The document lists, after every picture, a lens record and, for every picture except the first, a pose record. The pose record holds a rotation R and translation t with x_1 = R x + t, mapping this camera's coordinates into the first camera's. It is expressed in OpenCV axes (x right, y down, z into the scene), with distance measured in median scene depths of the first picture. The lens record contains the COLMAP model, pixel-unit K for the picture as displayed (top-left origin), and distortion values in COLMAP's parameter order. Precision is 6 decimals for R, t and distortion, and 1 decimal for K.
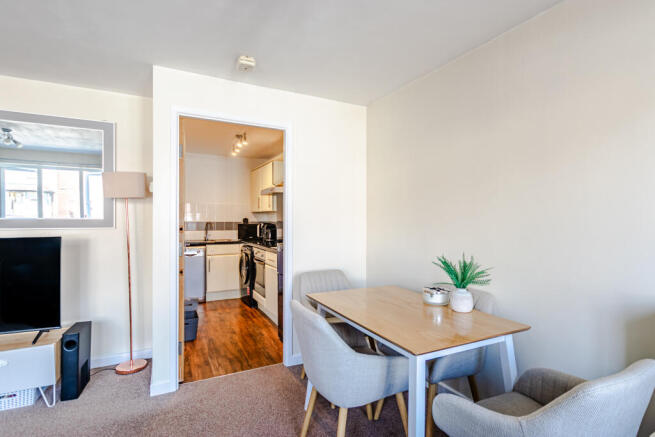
lens RADIAL K [[334.3, 0, 327.3], [0, 334.3, 219.5], [0, 0, 1]] dist [0.000626, 0.000003]
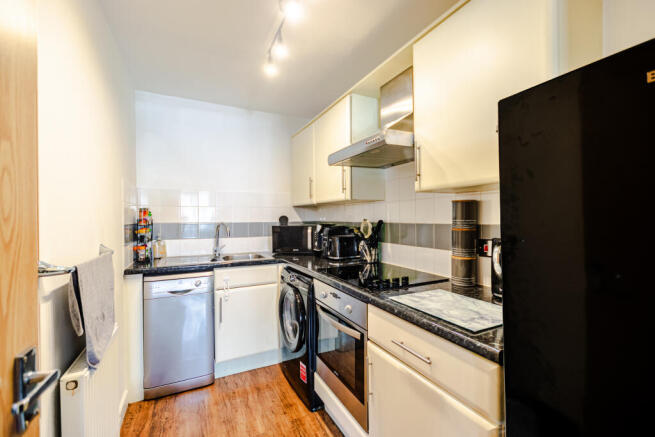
lens RADIAL K [[286.8, 0, 327.1], [0, 286.8, 220.7], [0, 0, 1]] dist [-0.001445, -0.000033]
pose [[0.999839, -0.007360, -0.016346, -0.175521], [0.007504, 0.999934, 0.008752, 0.000285], [0.016280, -0.008873, 0.999828, 0.544652]]
